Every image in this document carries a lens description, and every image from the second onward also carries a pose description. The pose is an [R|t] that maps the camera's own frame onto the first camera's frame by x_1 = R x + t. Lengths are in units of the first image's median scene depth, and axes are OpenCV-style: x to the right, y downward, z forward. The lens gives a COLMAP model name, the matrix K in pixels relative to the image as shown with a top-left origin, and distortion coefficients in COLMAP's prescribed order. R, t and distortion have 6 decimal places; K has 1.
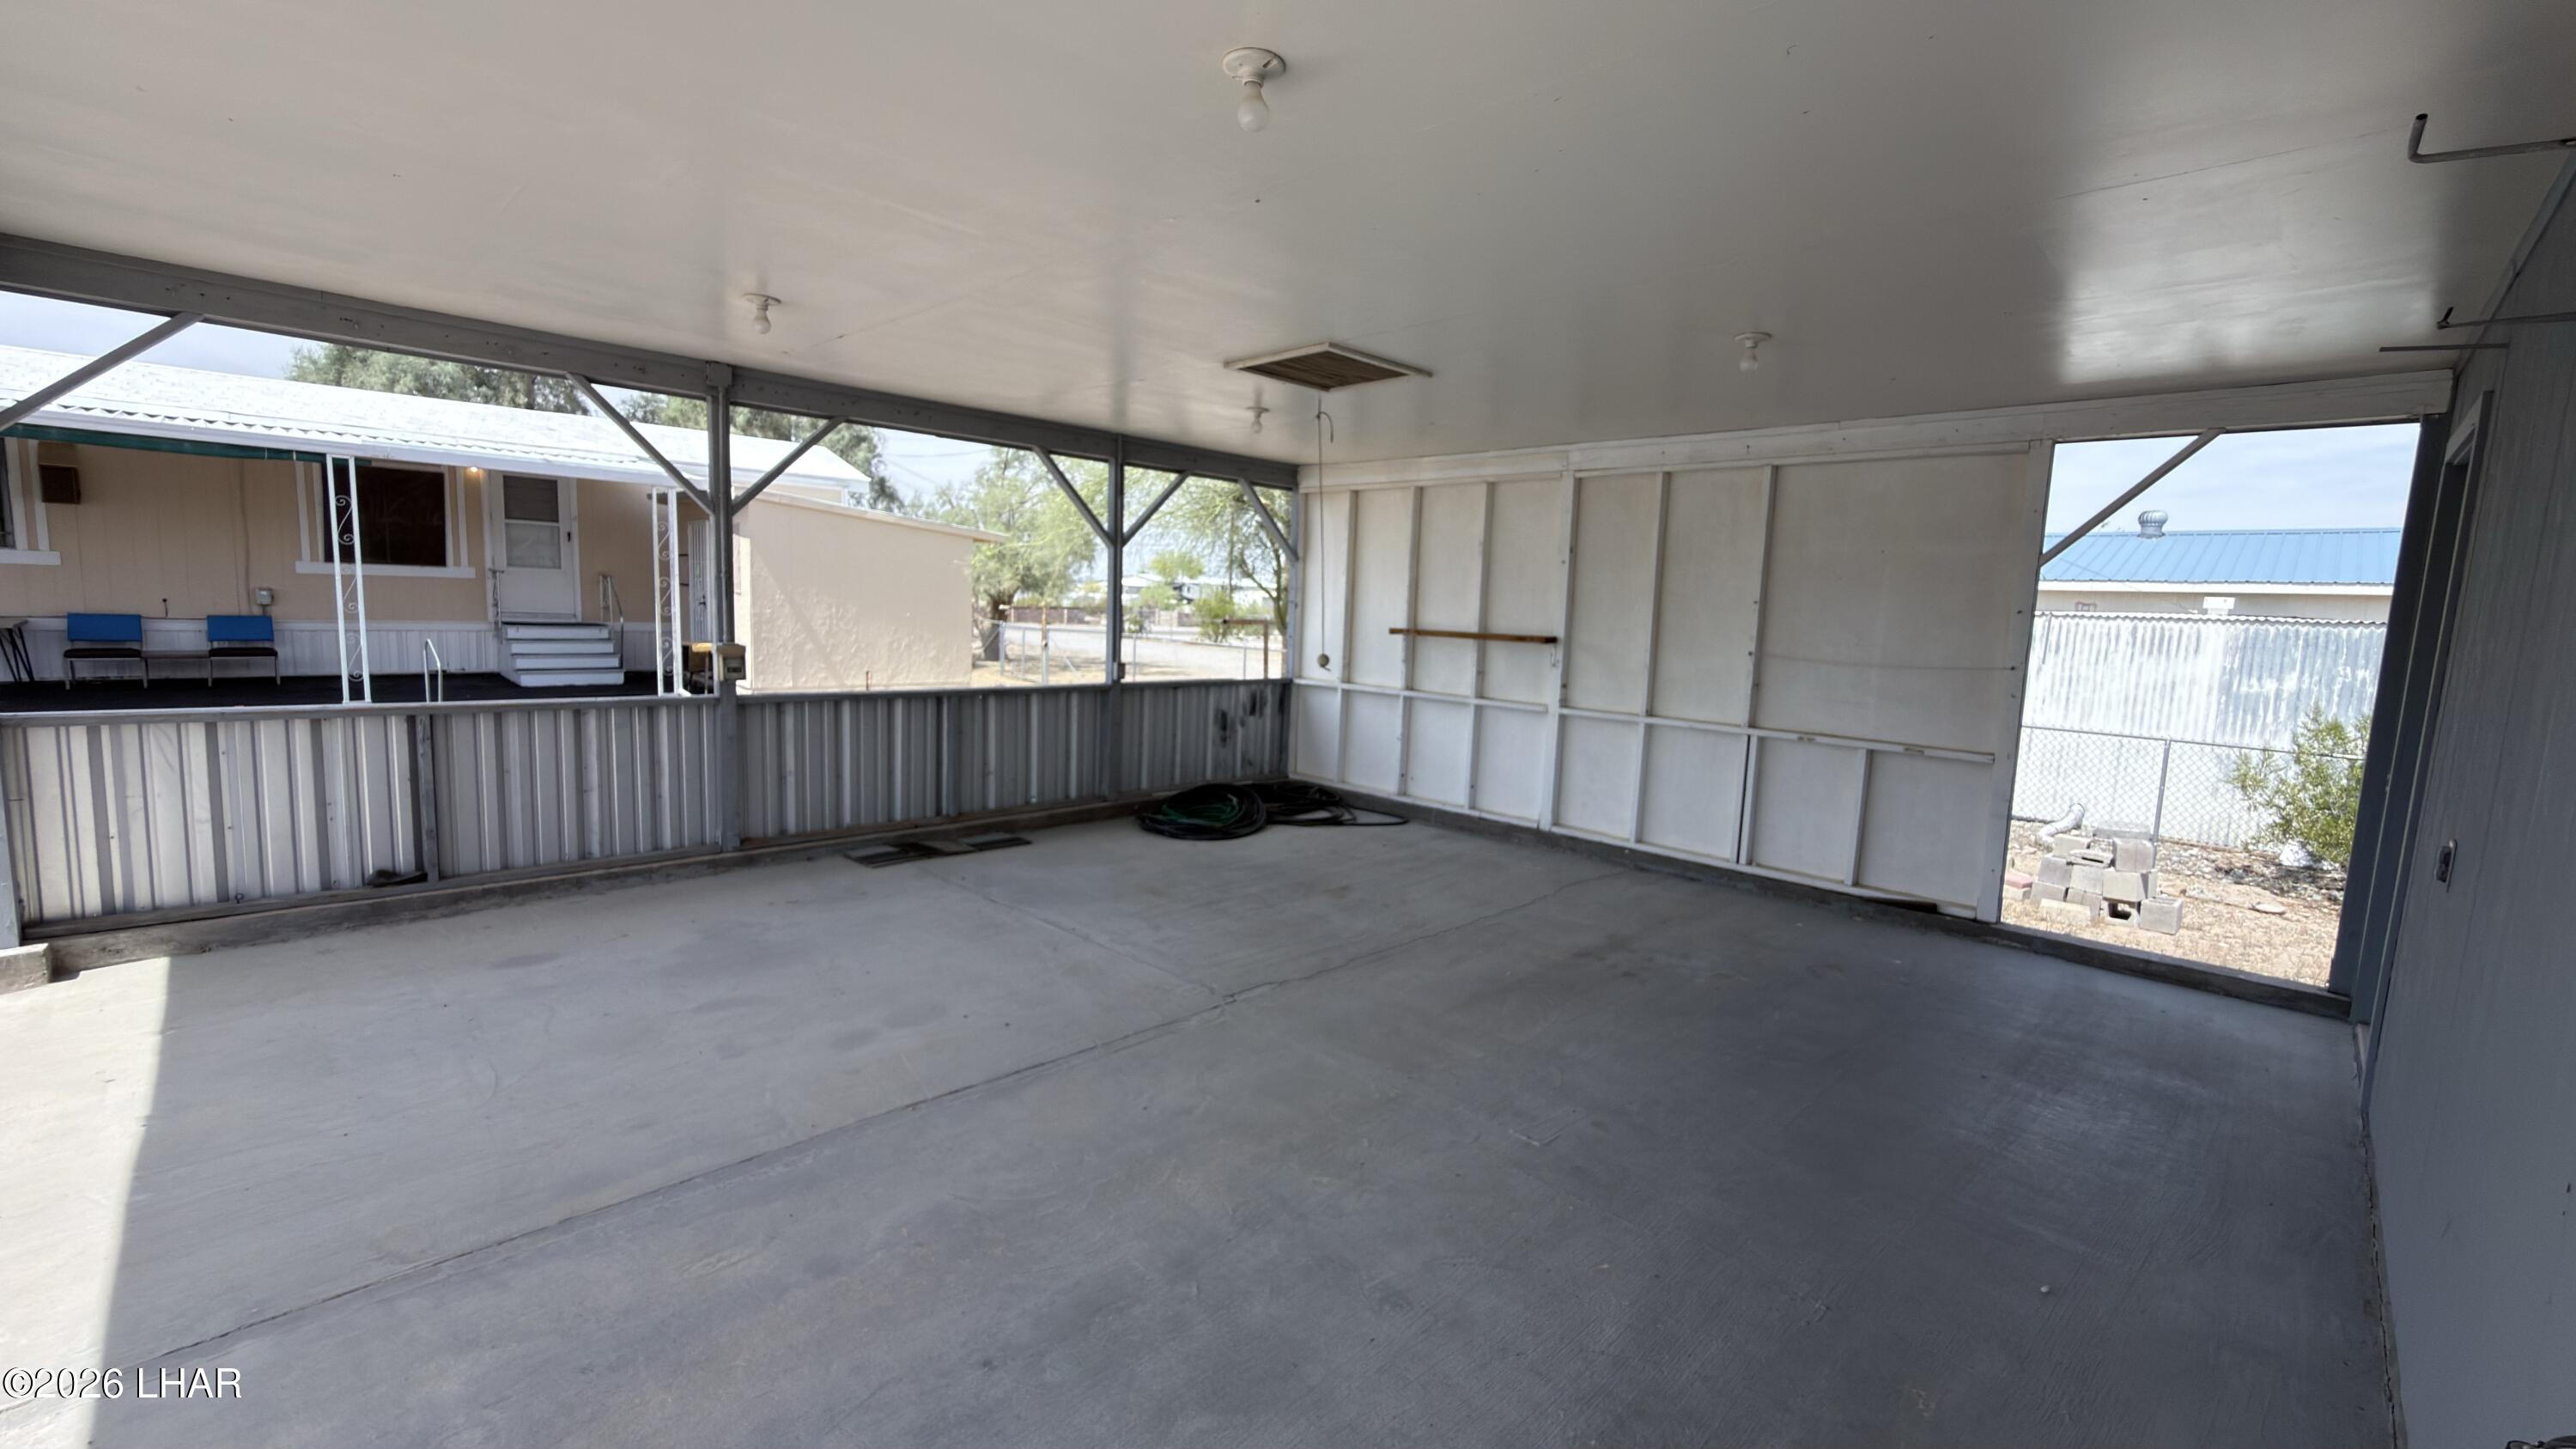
lens RADIAL K [[1027.0, 0, 1287.6], [0, 1027.0, 720.4], [0, 0, 1]] dist [-0.002407, 0.000057]
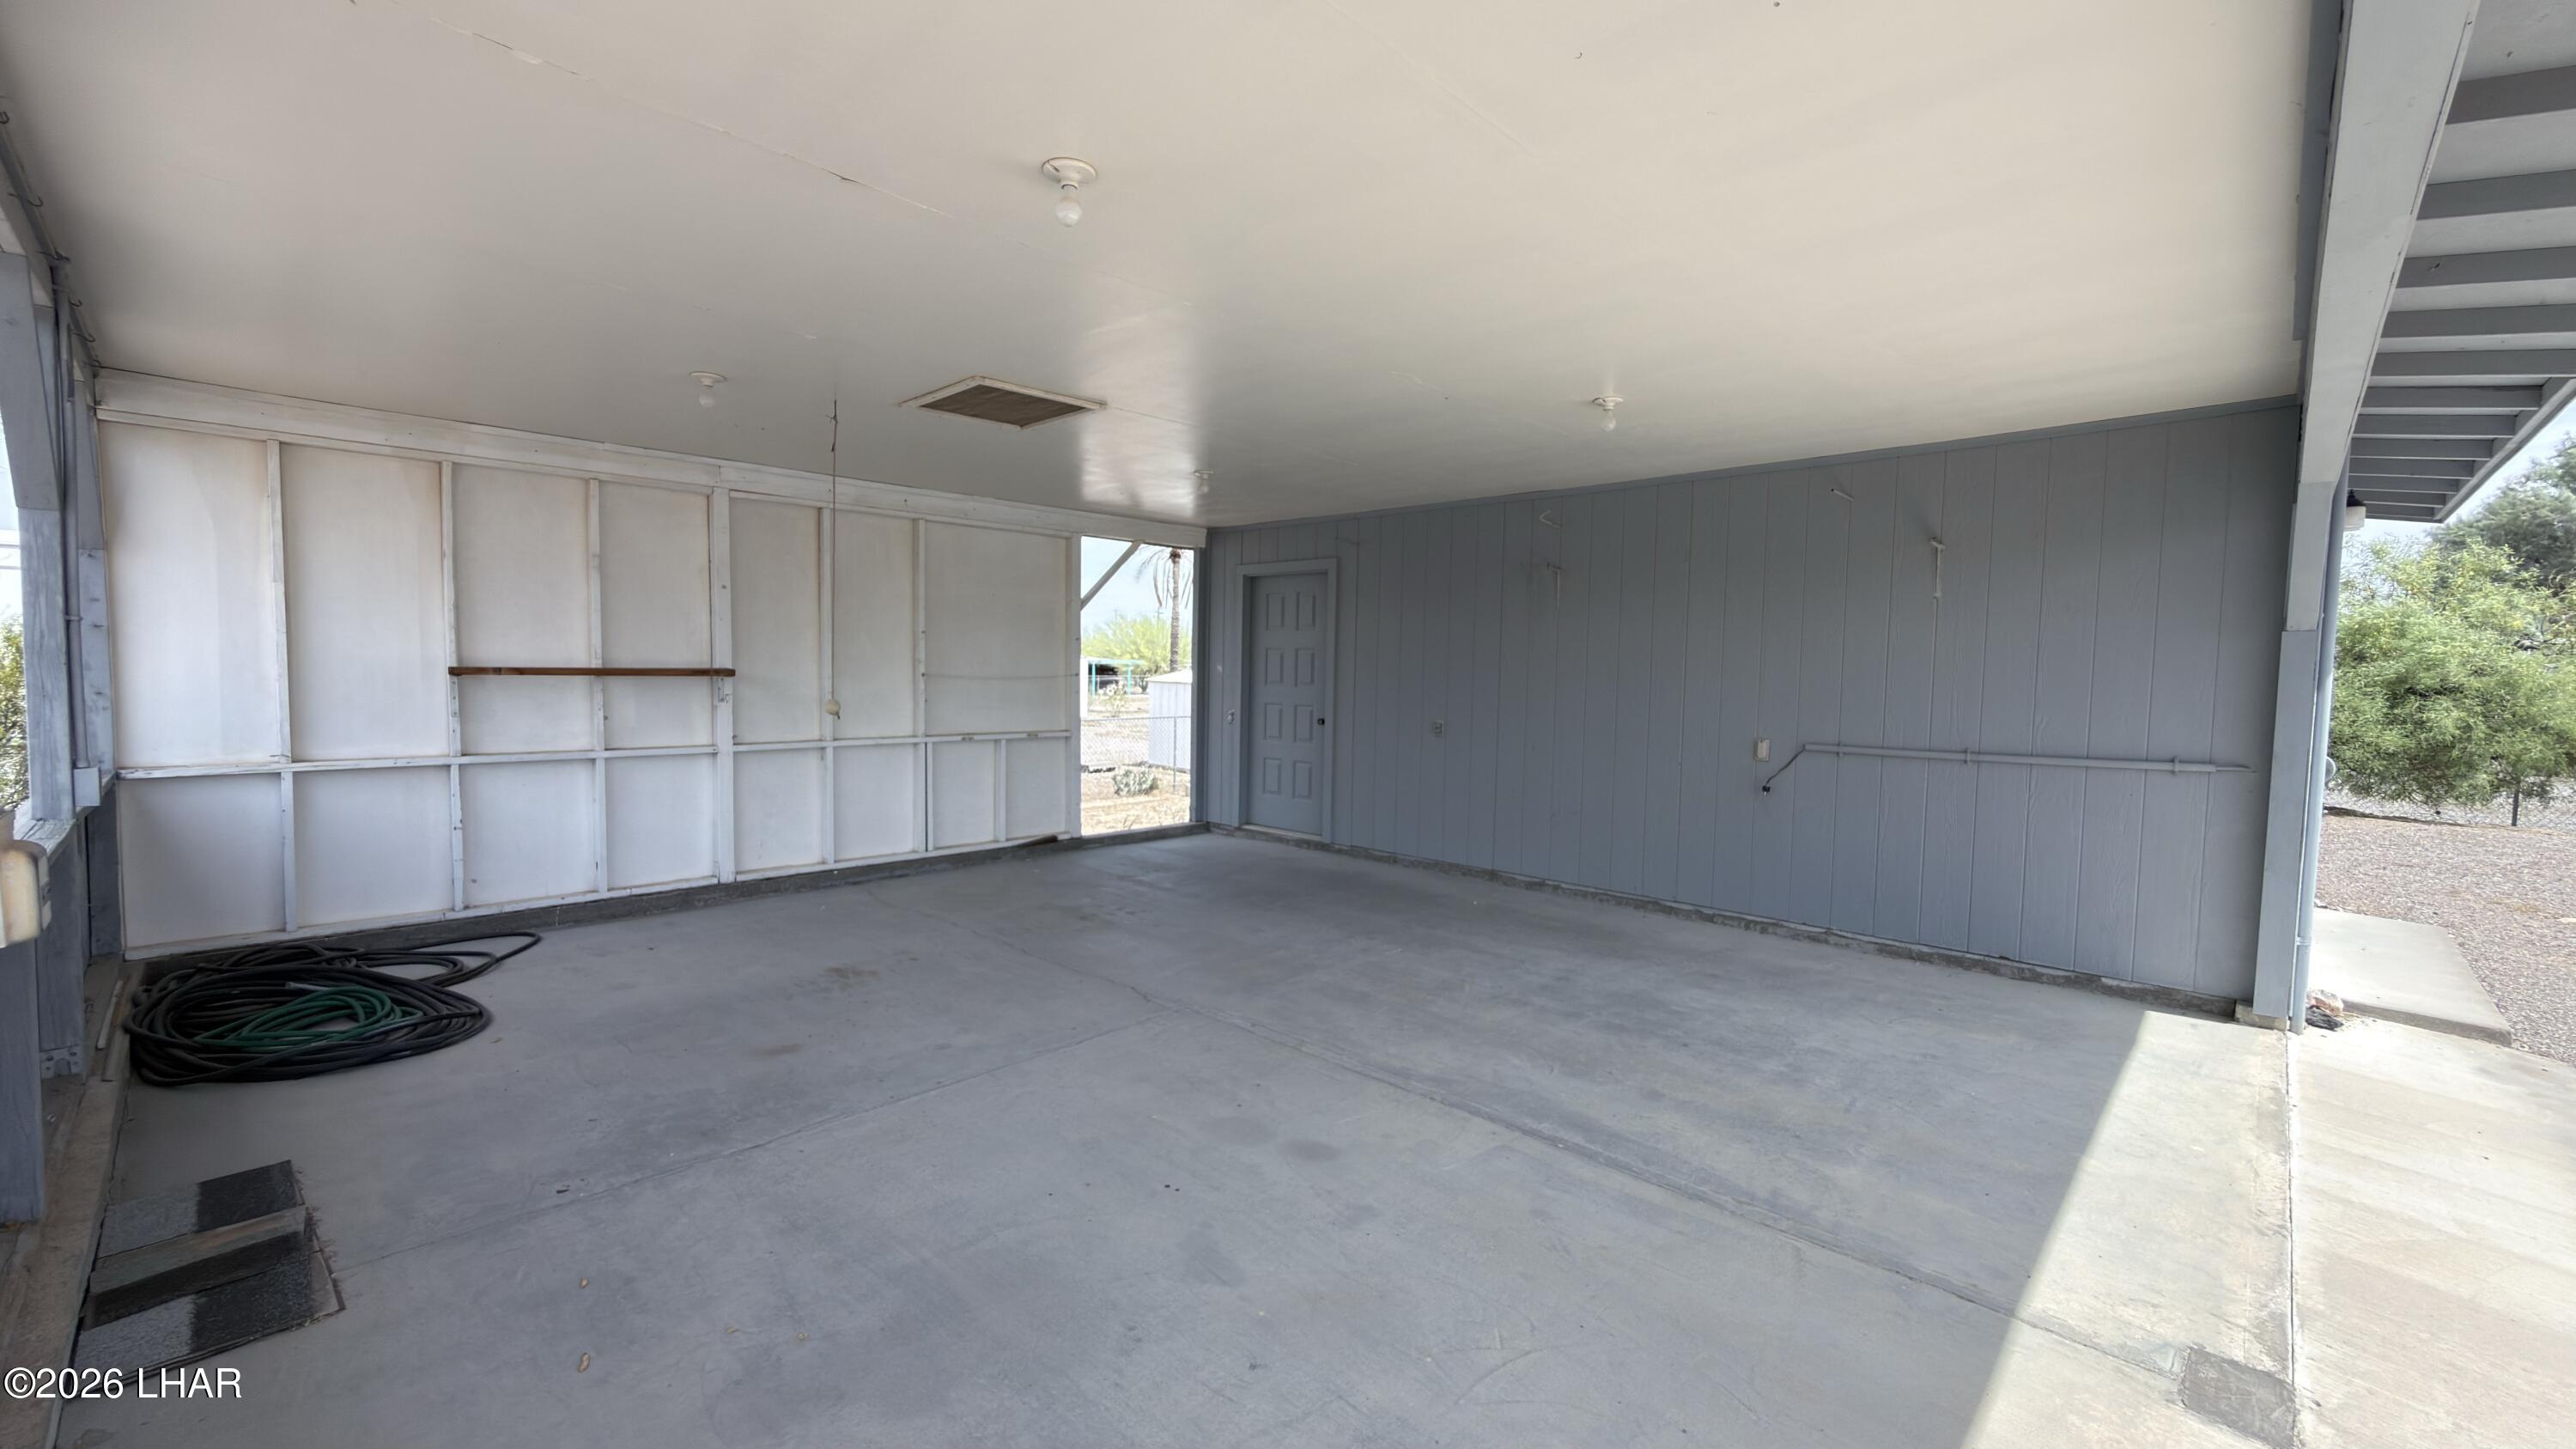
lens RADIAL K [[1027.0, 0, 1285.4], [0, 1027.0, 721.8], [0, 0, 1]] dist [-0.002407, 0.000057]
pose [[-0.003021, -0.094753, 0.995496, -0.694293], [0.097819, 0.990699, 0.094593, -0.076968], [-0.995200, 0.097664, 0.006276, 0.537682]]
